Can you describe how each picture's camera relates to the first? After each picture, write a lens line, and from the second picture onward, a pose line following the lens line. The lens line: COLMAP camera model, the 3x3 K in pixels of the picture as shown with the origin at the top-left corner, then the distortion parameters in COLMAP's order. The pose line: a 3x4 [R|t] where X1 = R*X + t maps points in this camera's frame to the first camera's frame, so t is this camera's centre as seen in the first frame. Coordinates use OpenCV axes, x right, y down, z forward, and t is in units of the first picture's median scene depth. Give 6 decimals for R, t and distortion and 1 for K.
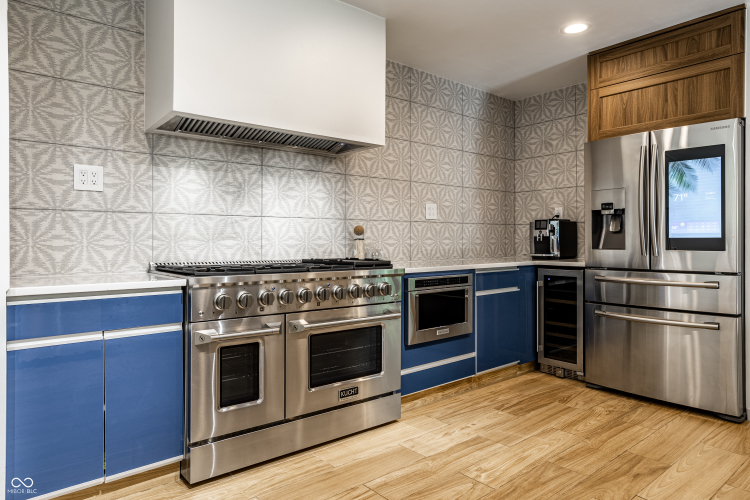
lens RADIAL K [[466.9, 0, 375.0], [0, 466.9, 250.0], [0, 0, 1]] dist [-0.046243, 0.000244]
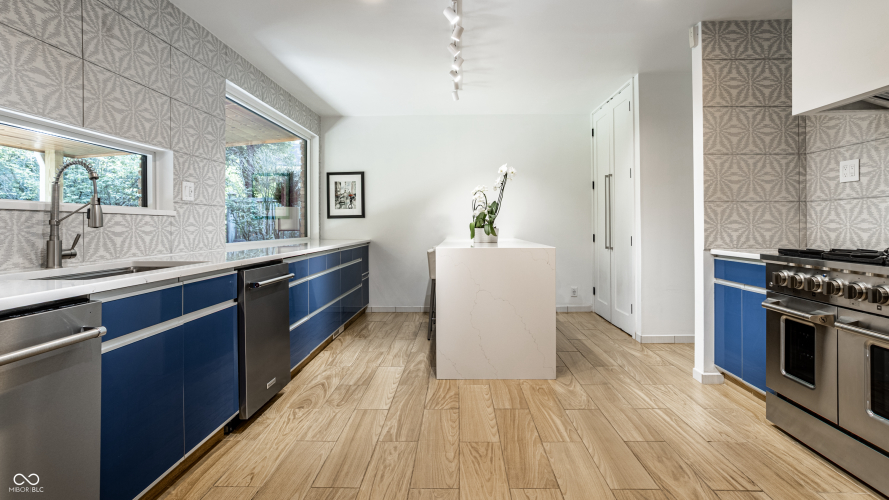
lens RADIAL K [[442.1, 0, 444.5], [0, 442.1, 250.0], [0, 0, 1]] dist [-0.025154, 0.000789]
pose [[-0.662119, 0.049925, -0.747734, 0.925136], [-0.005204, 0.997448, 0.071206, -0.027583], [0.749381, 0.051038, -0.660169, 0.972544]]
